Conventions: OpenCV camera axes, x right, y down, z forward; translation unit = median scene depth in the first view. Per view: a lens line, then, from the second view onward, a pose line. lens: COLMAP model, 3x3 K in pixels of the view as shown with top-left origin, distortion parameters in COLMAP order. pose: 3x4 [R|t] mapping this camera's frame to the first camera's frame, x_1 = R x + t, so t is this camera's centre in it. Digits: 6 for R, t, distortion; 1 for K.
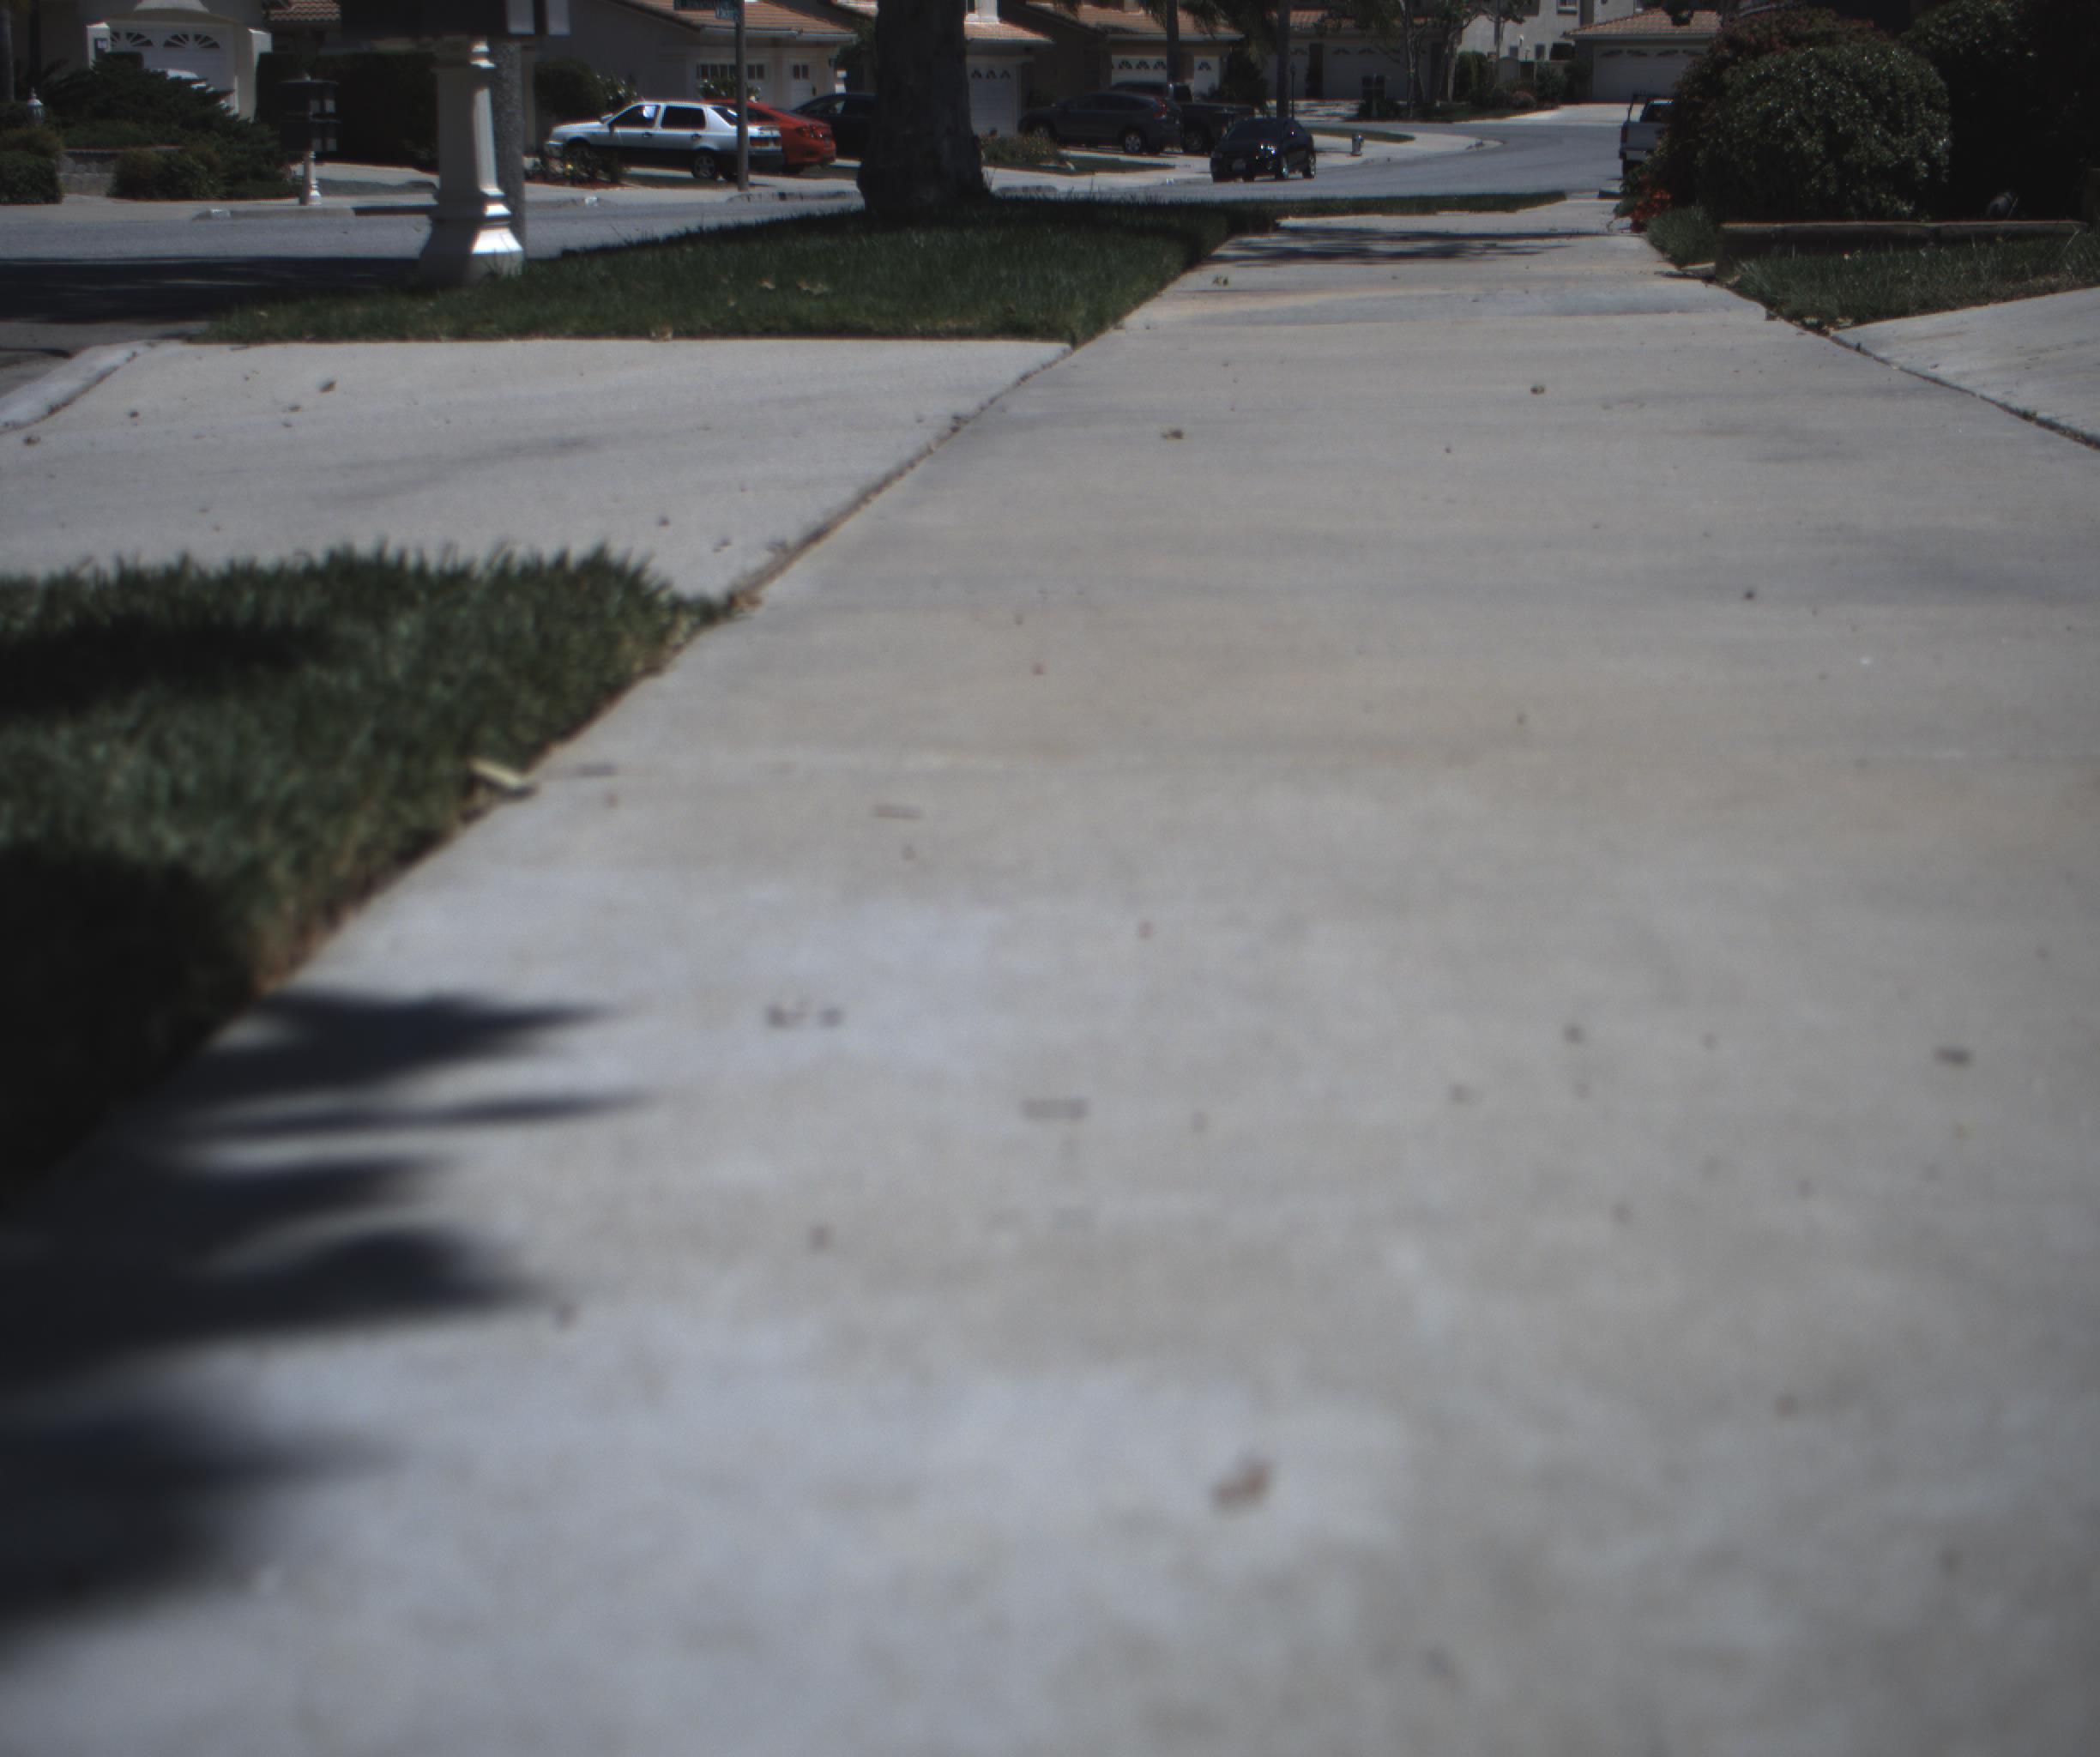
lens RADIAL K [[3709.6, 0, 1080.8], [0, 3709.6, 858.4], [0, 0, 1]] dist [-0.069926, 0.000000]
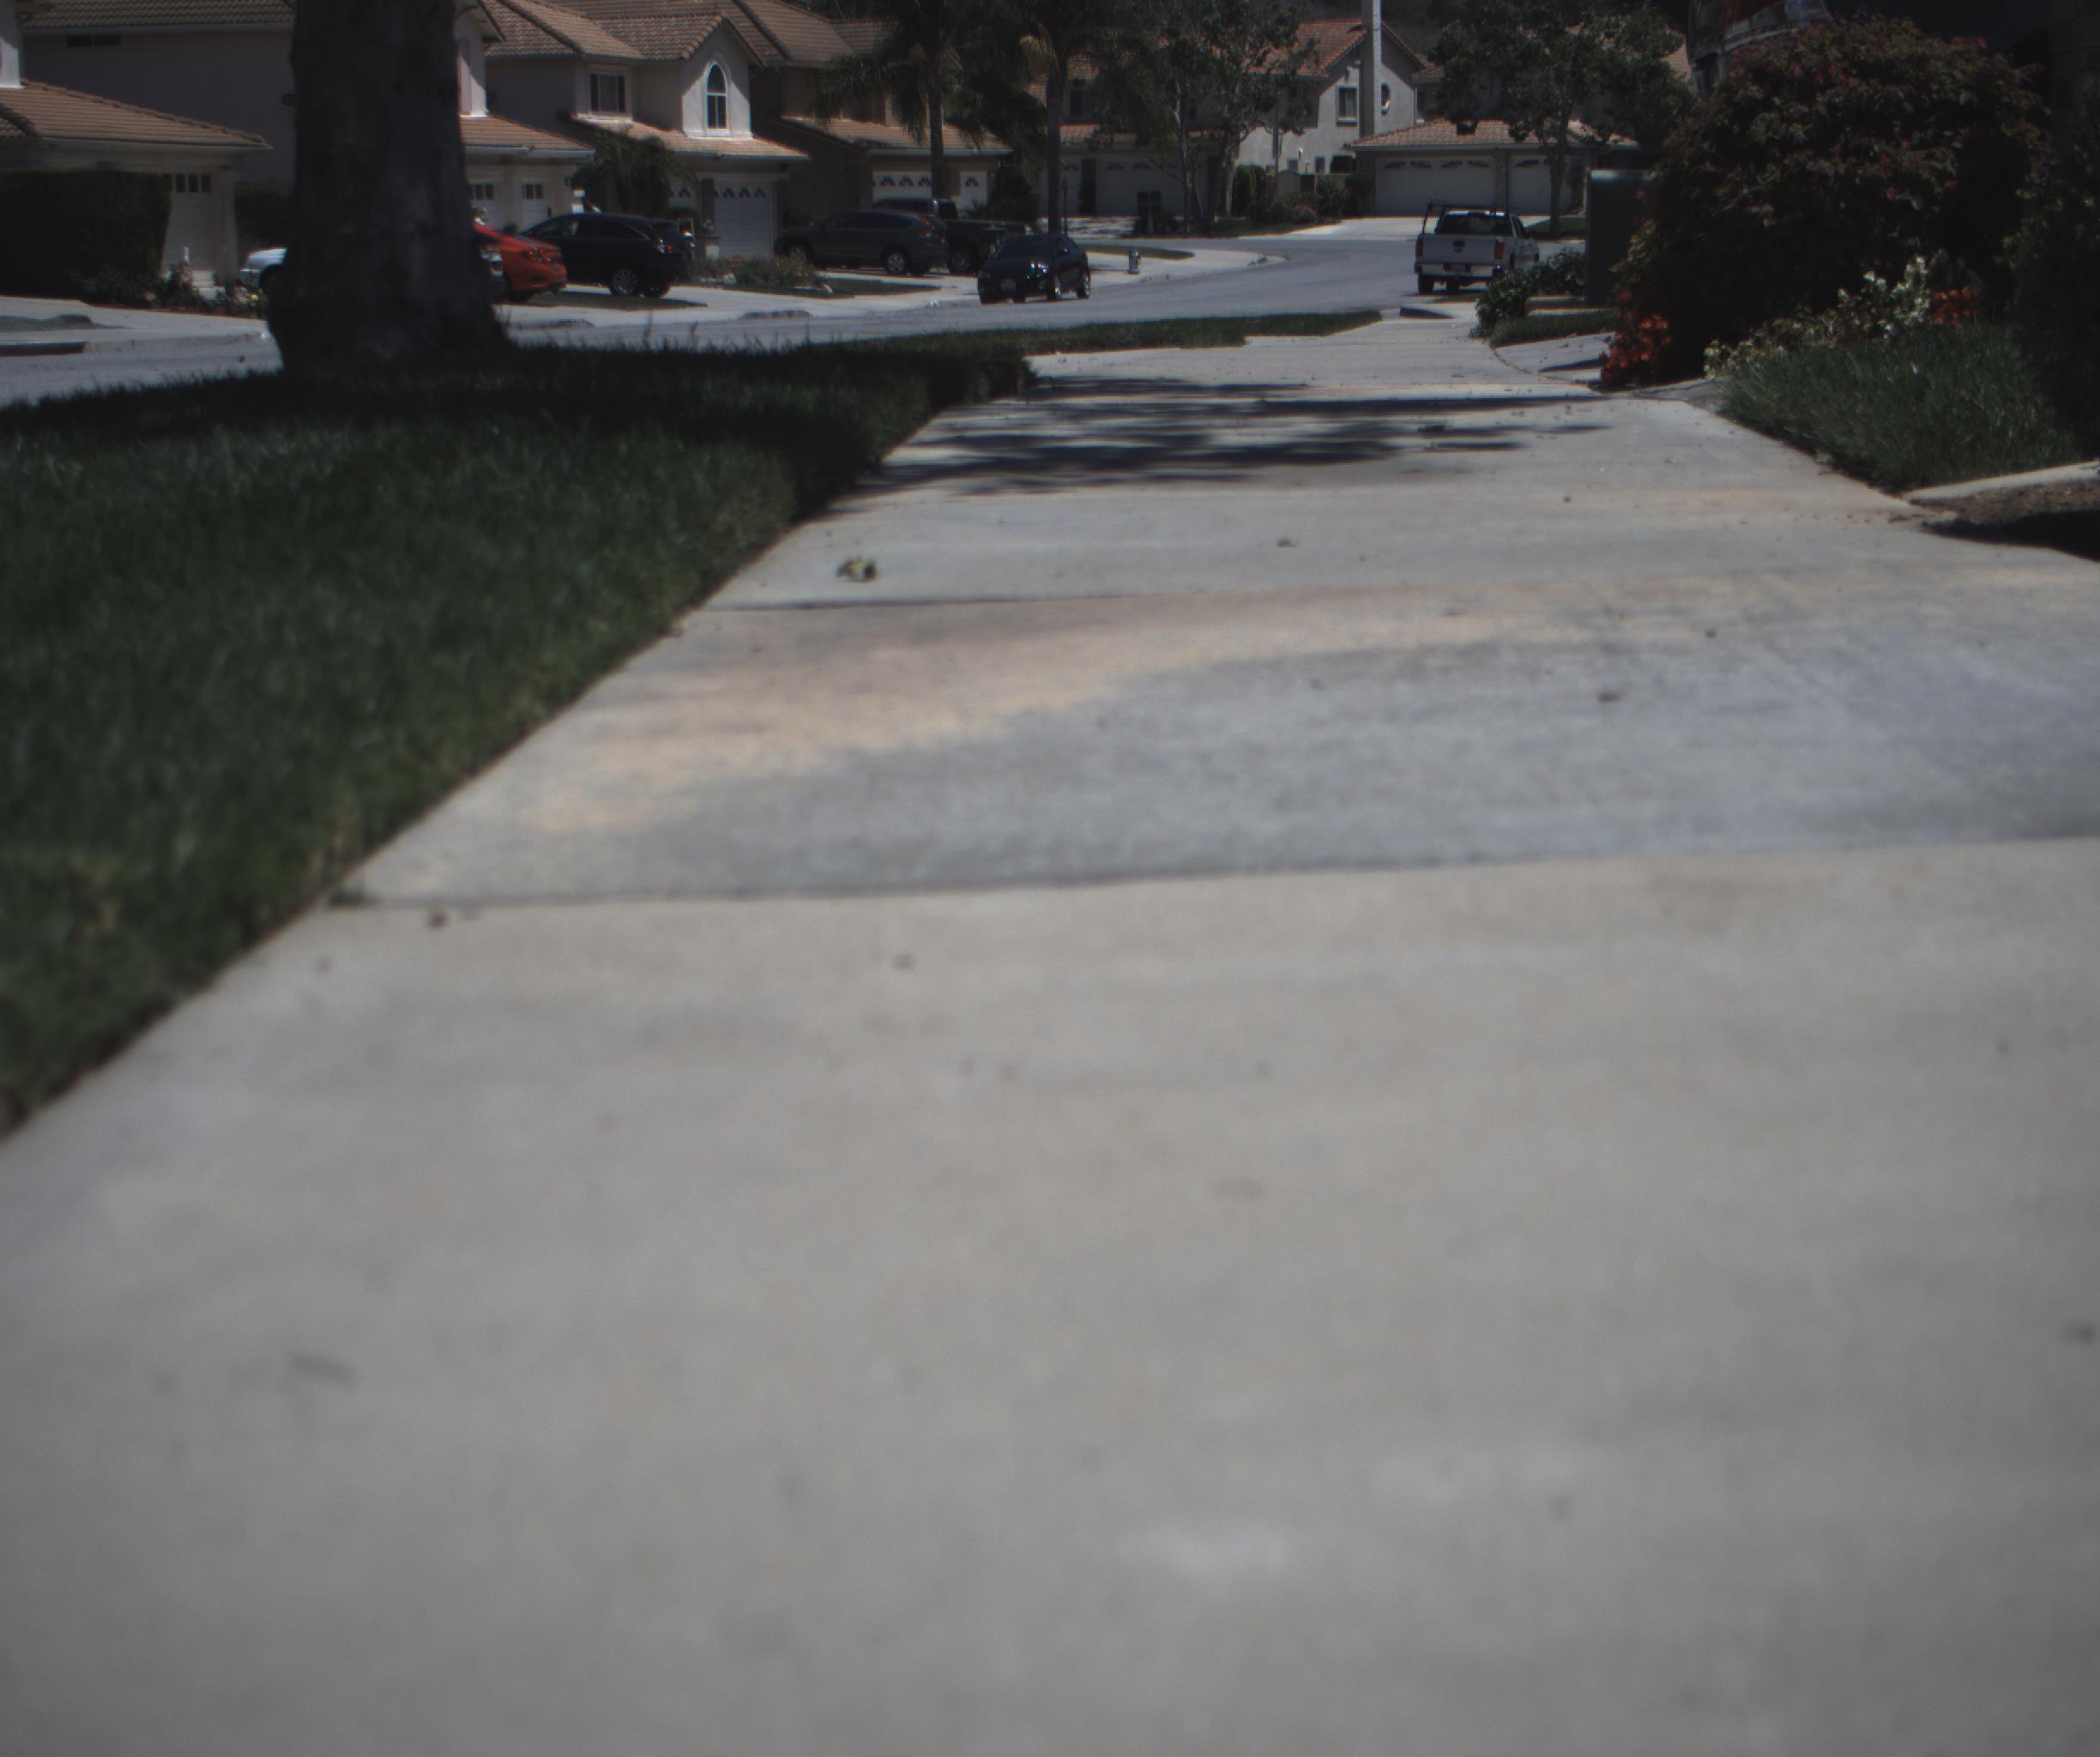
lens RADIAL K [[3709.6, 0, 1050.3], [0, 3709.6, 866.8], [0, 0, 1]] dist [-0.069926, 0.000000]
pose [[0.998600, -0.019723, 0.049074, 0.004497], [0.021174, 0.999349, -0.029225, -0.013116], [-0.048465, 0.030223, 0.998367, 0.070467]]
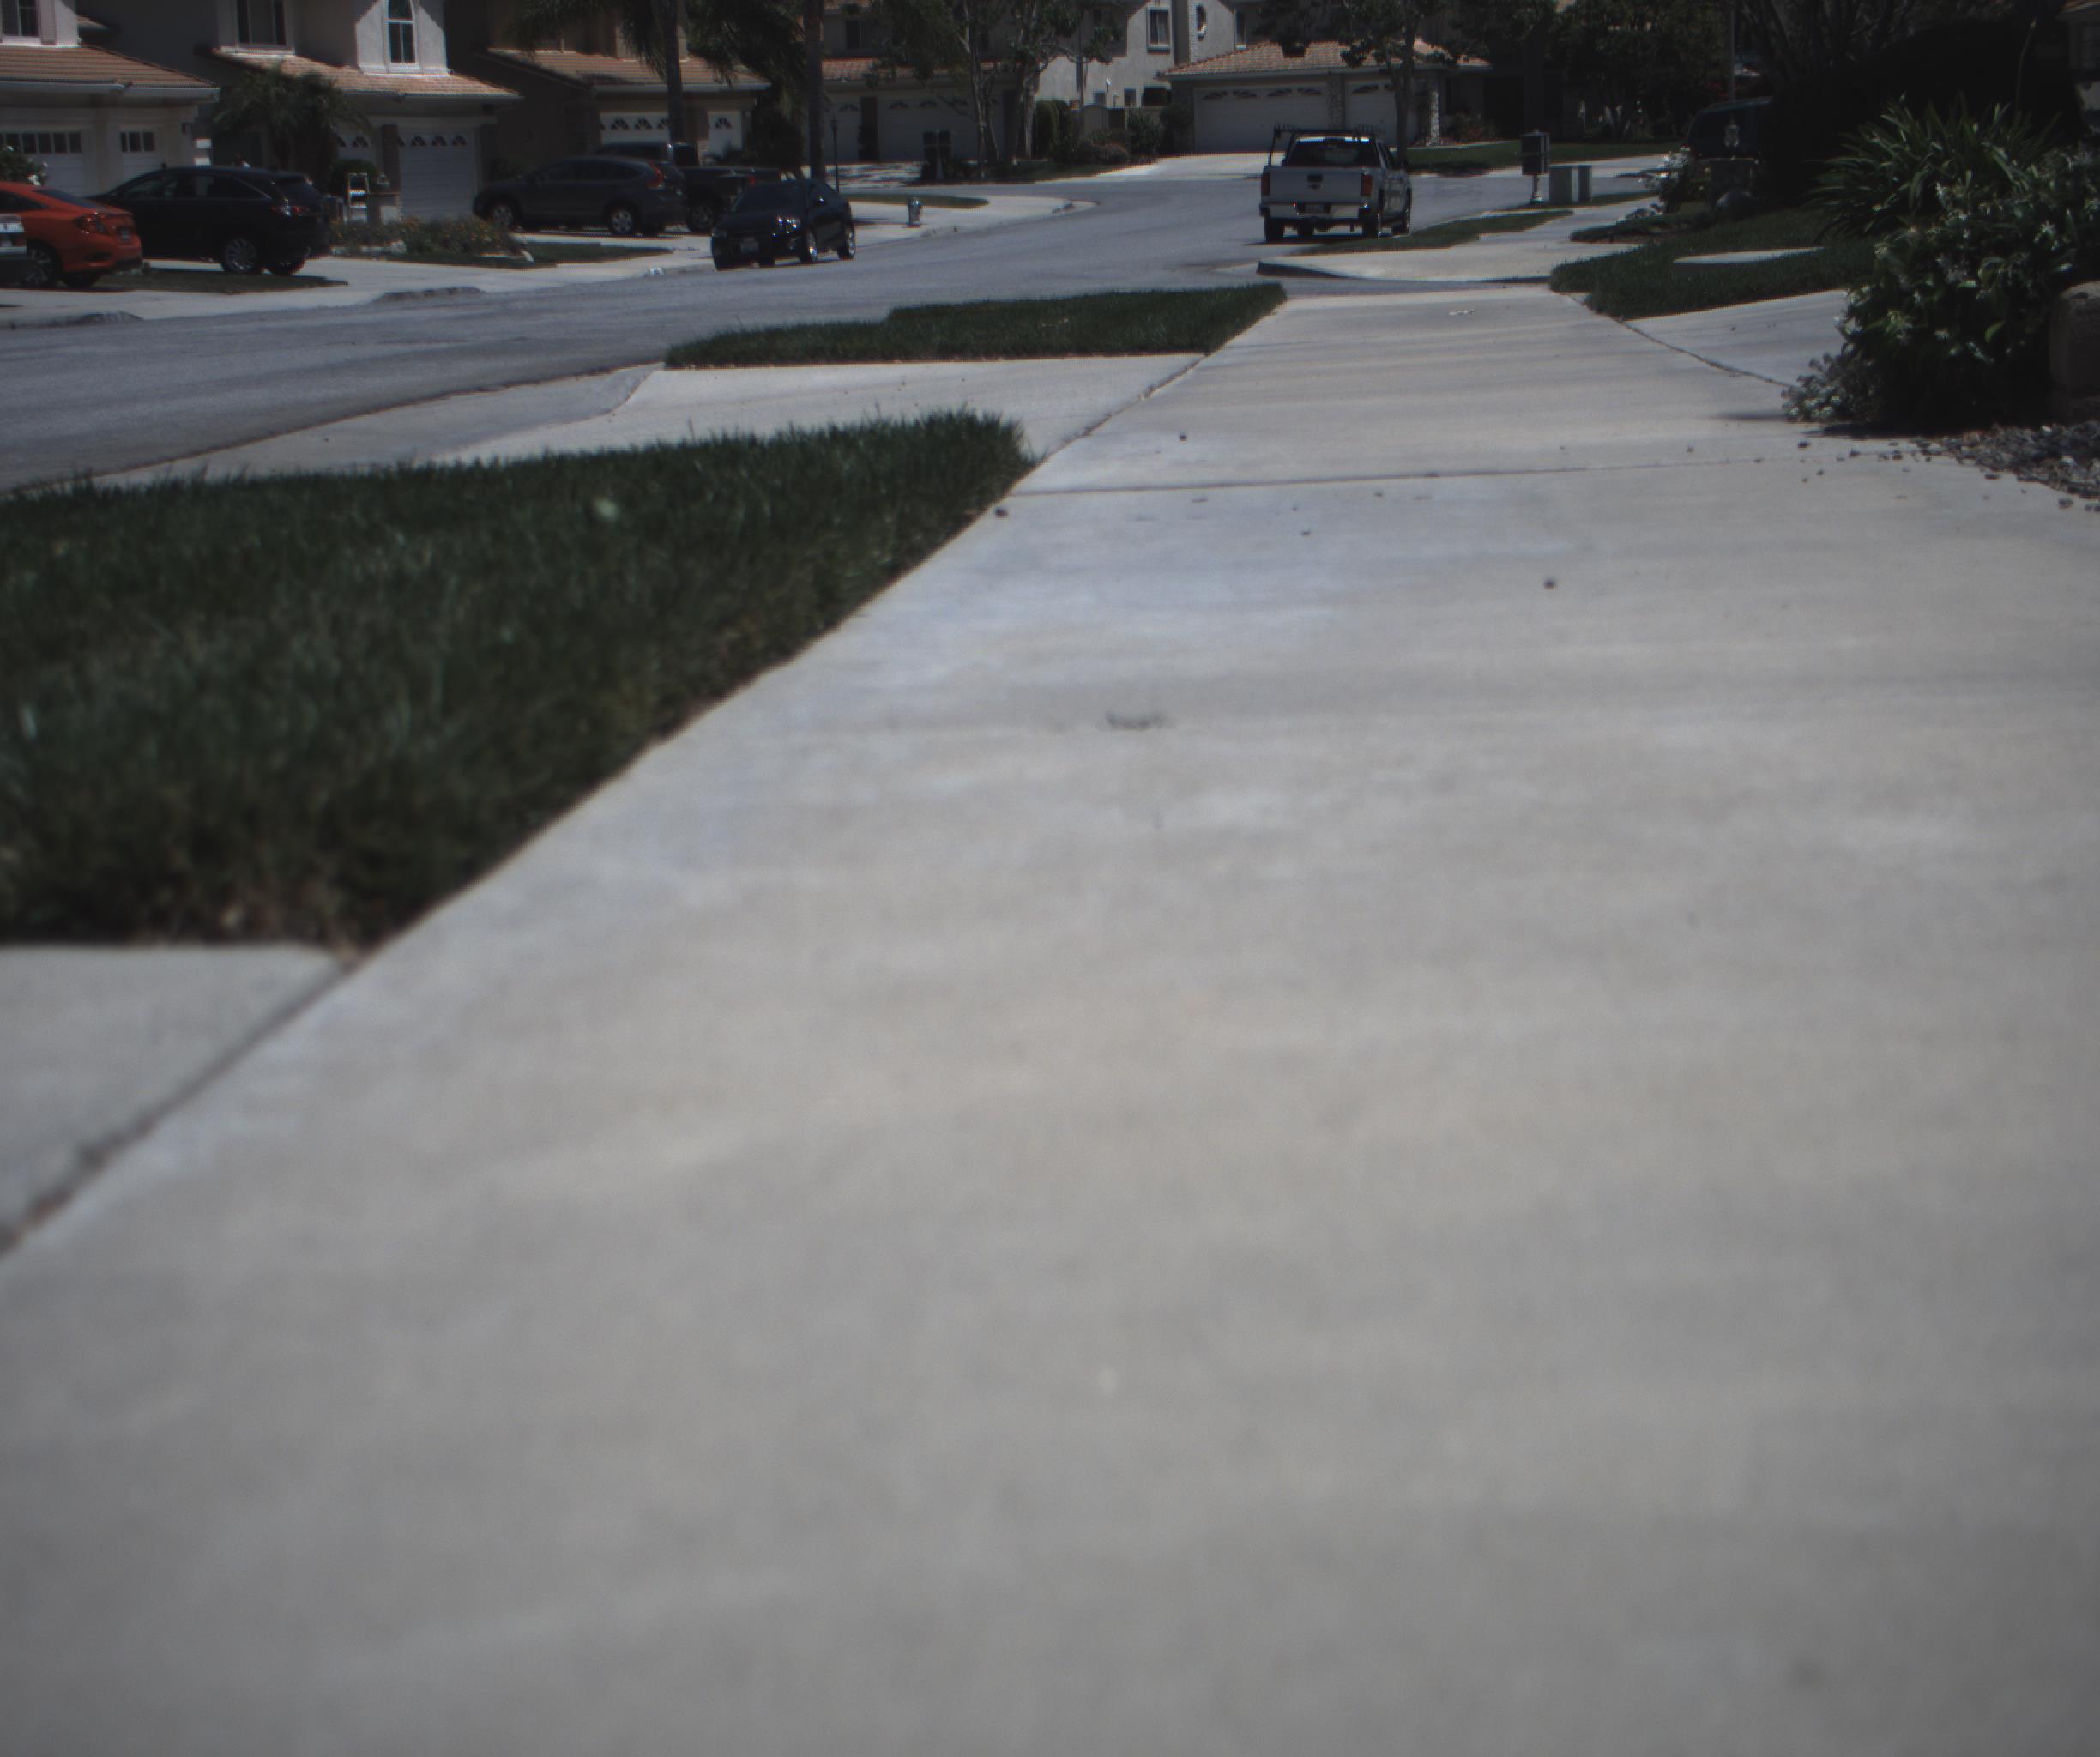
lens RADIAL K [[3709.6, 0, 1052.8], [0, 3709.6, 868.1], [0, 0, 1]] dist [-0.069926, 0.000000]
pose [[0.993953, -0.053606, 0.095829, 0.024574], [0.055229, 0.998370, -0.014361, -0.047838], [-0.094903, 0.019566, 0.995294, 0.253455]]
